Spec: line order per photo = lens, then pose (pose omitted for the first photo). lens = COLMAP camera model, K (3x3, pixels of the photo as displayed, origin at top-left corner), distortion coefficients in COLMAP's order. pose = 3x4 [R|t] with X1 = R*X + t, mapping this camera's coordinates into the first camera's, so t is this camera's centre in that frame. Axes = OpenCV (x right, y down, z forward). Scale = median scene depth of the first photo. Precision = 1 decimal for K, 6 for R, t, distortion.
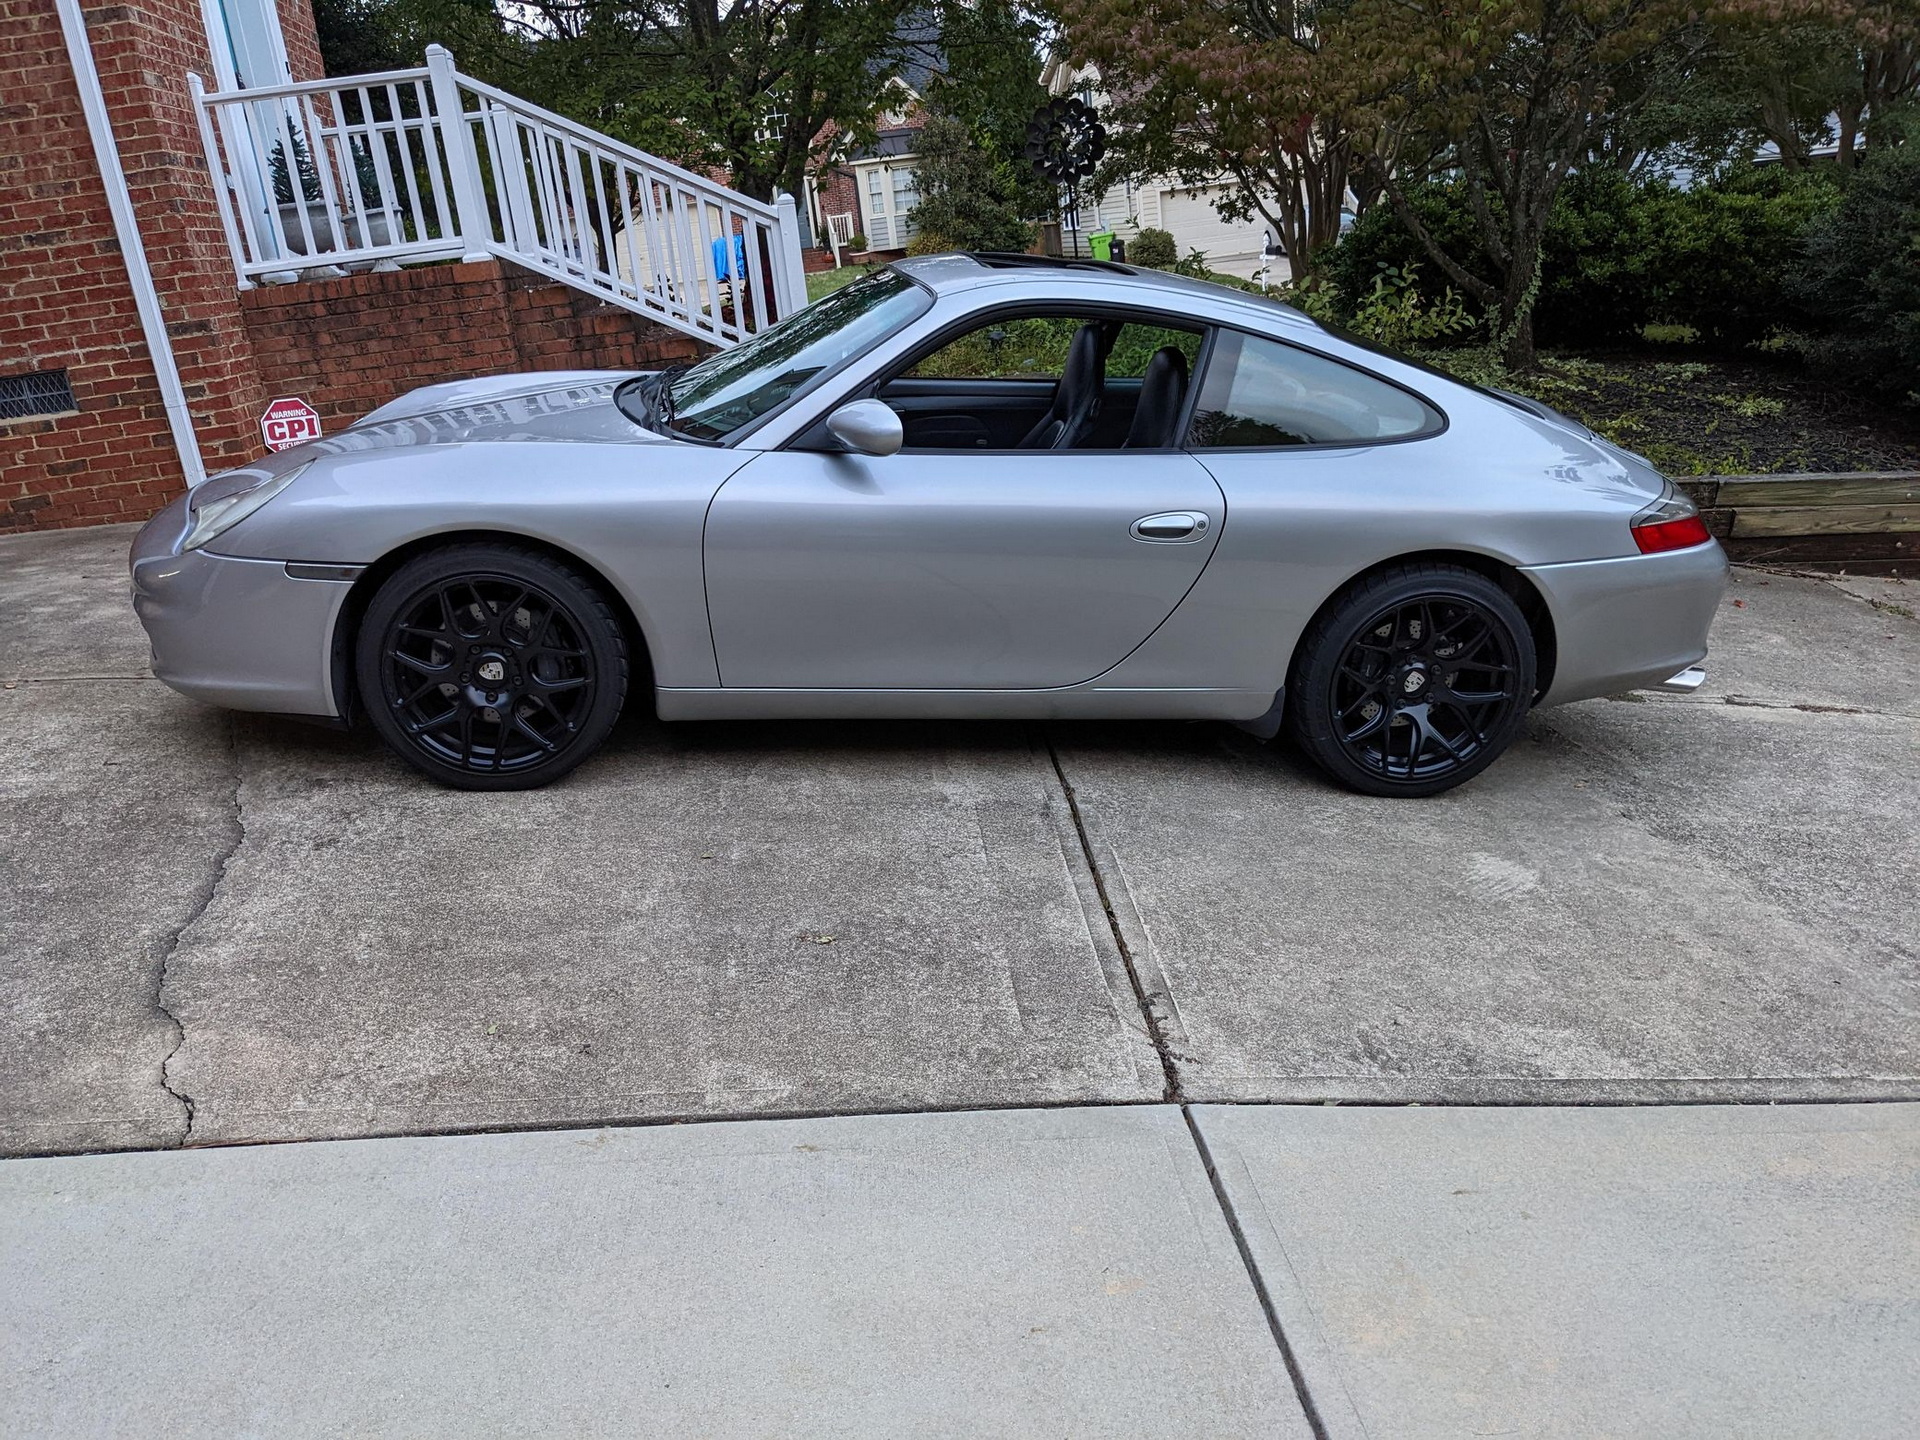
lens RADIAL K [[1522.0, 0, 941.4], [0, 1522.0, 725.7], [0, 0, 1]] dist [0.046700, -0.074626]
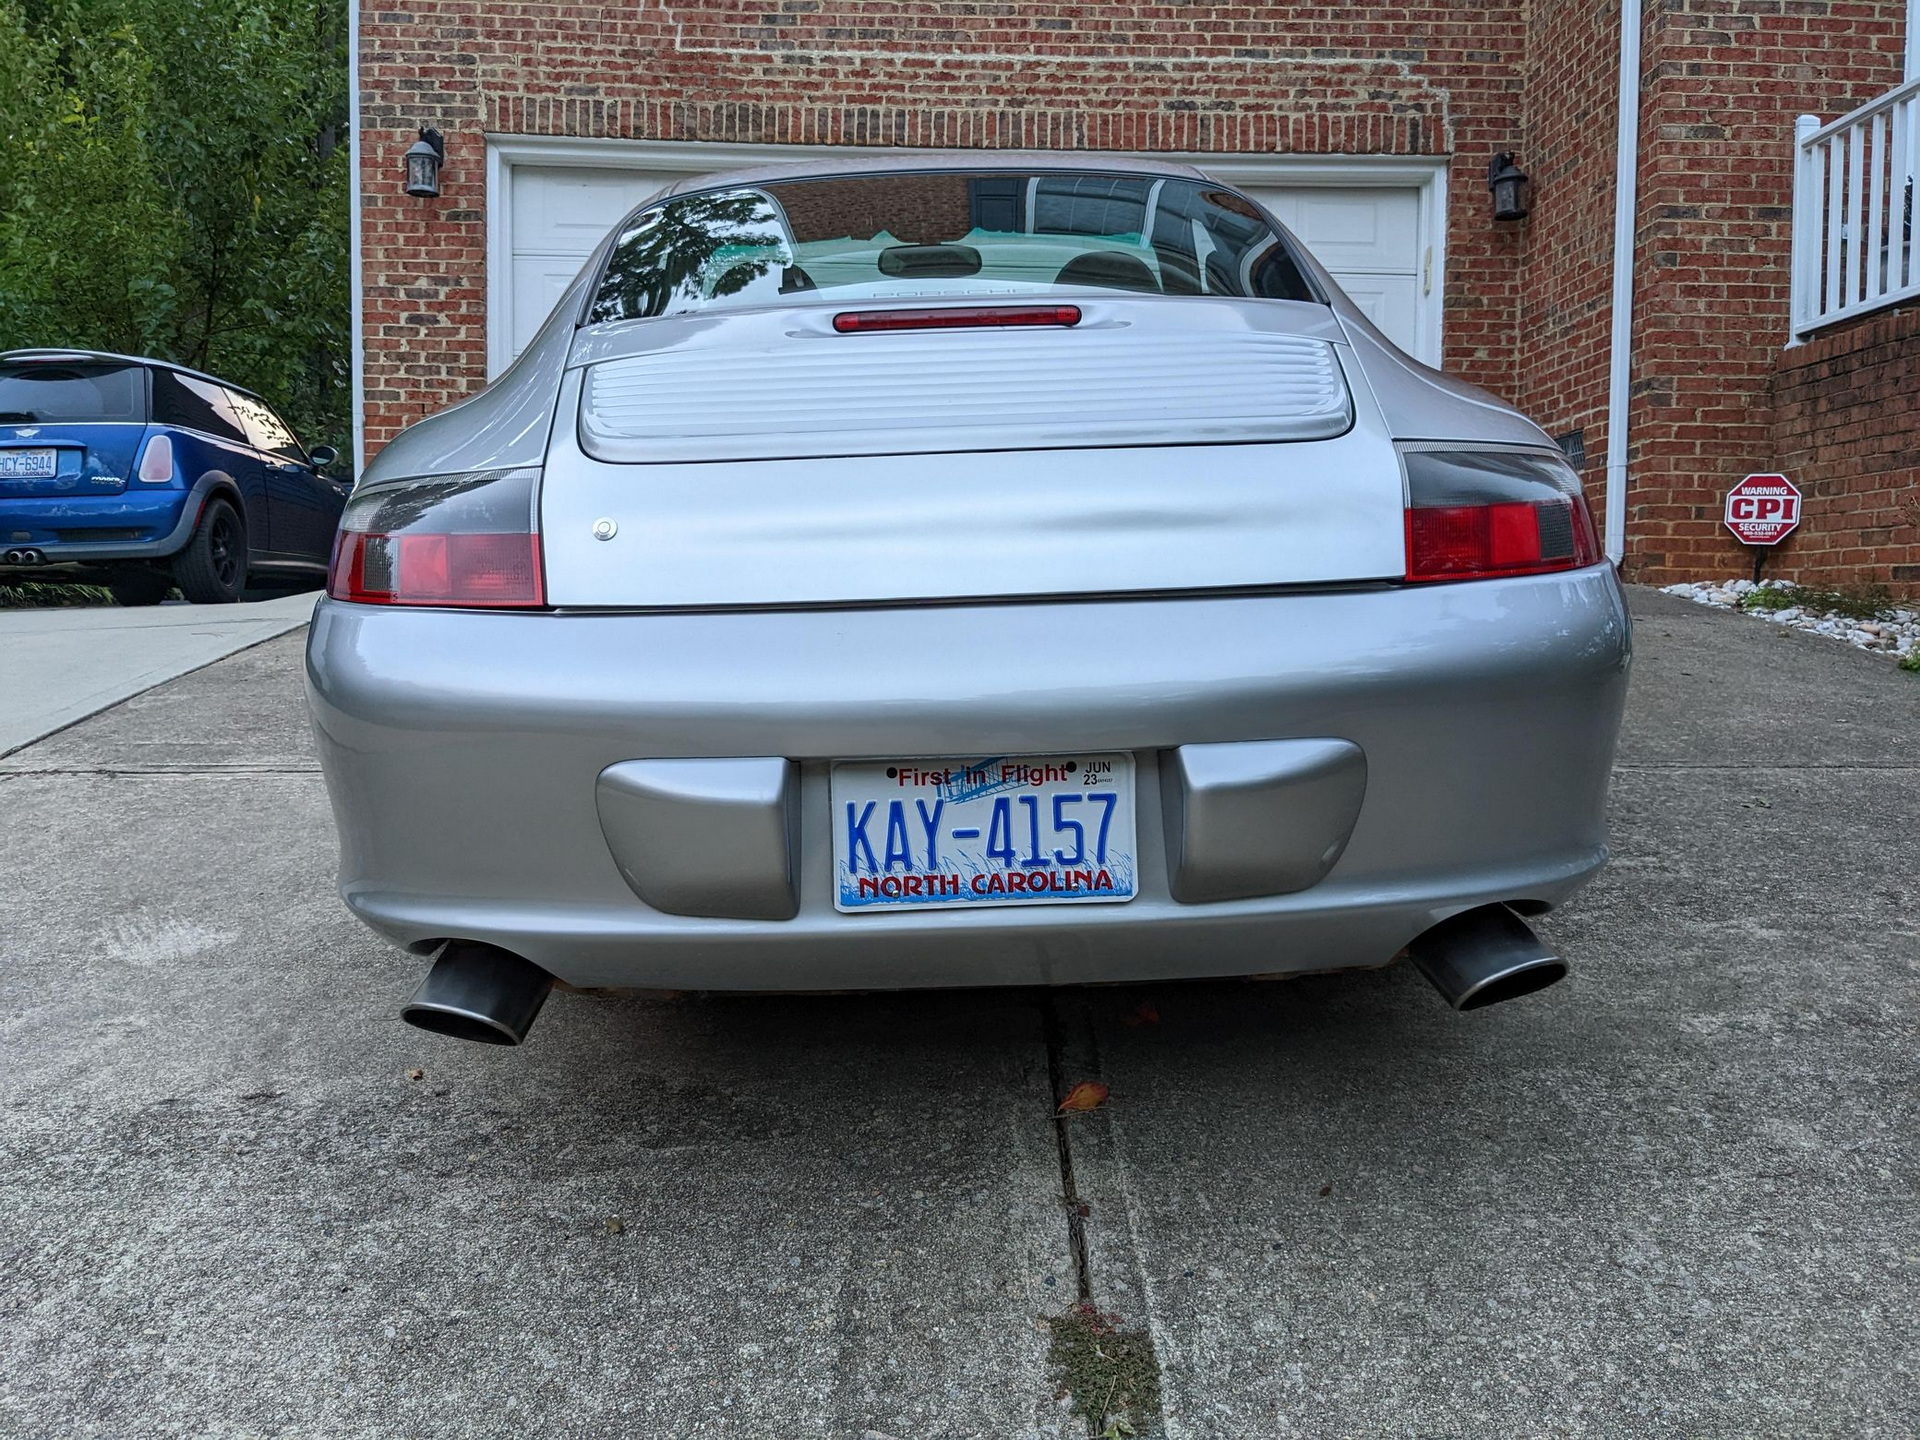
lens RADIAL K [[1522.4, 0, 945.1], [0, 1522.4, 700.5], [0, 0, 1]] dist [0.048534, -0.073874]
pose [[-0.109821, 0.170940, -0.979142, 0.894912], [-0.308484, 0.930593, 0.197064, -0.227990], [0.944869, 0.323692, -0.049466, 1.206123]]
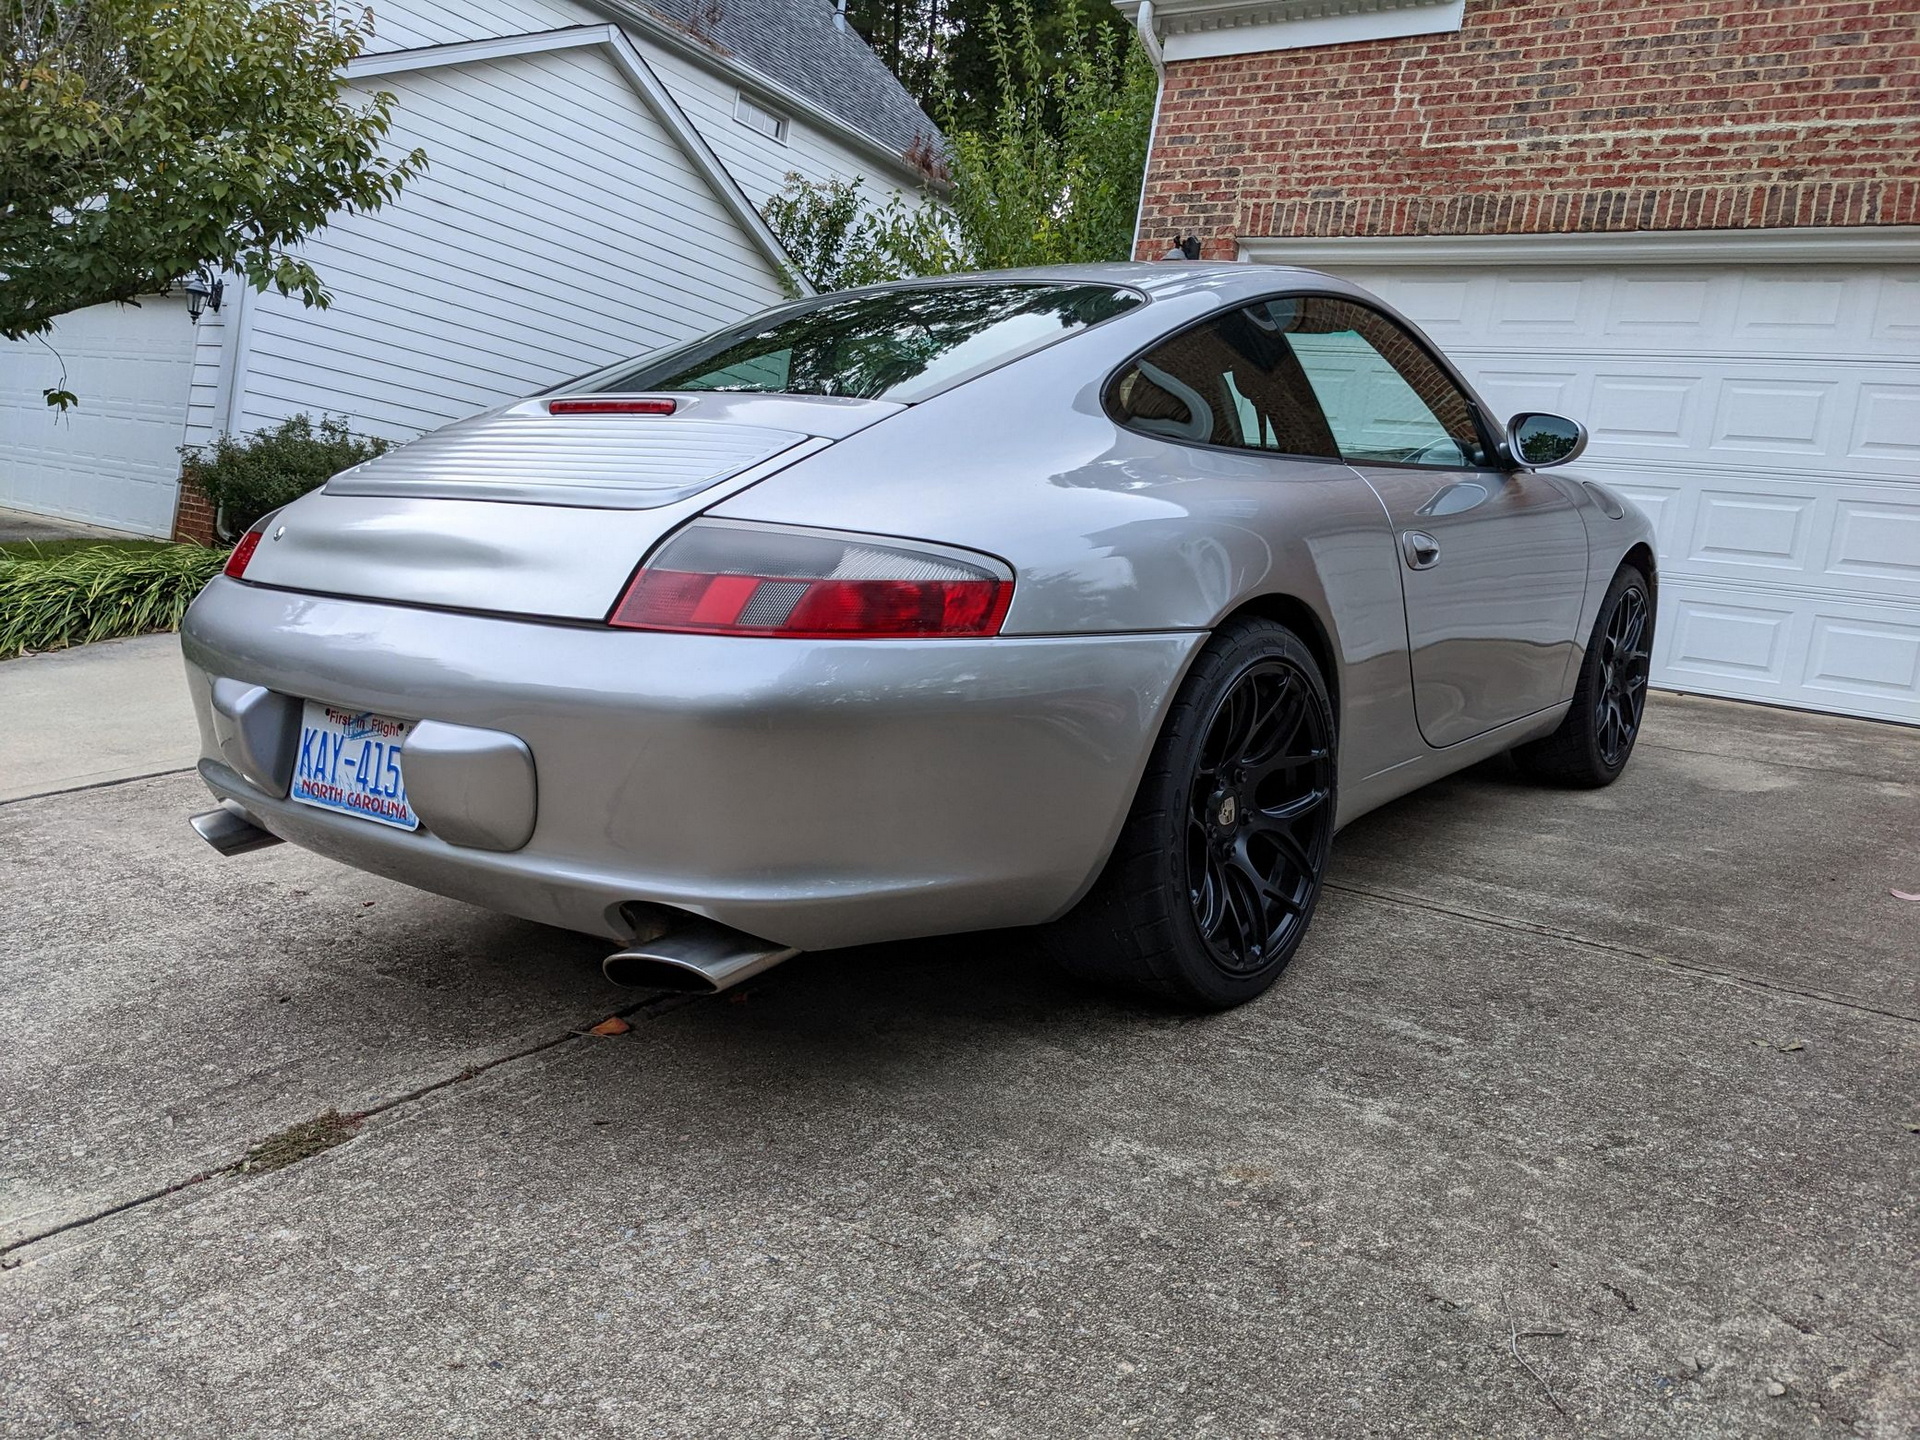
lens RADIAL K [[1514.1, 0, 926.8], [0, 1514.1, 749.3], [0, 0, 1]] dist [0.036279, -0.060214]
pose [[-0.712212, 0.073407, -0.698115, 0.760881], [-0.281569, 0.881130, 0.379906, -0.387324], [0.643019, 0.467141, -0.606883, 1.651423]]
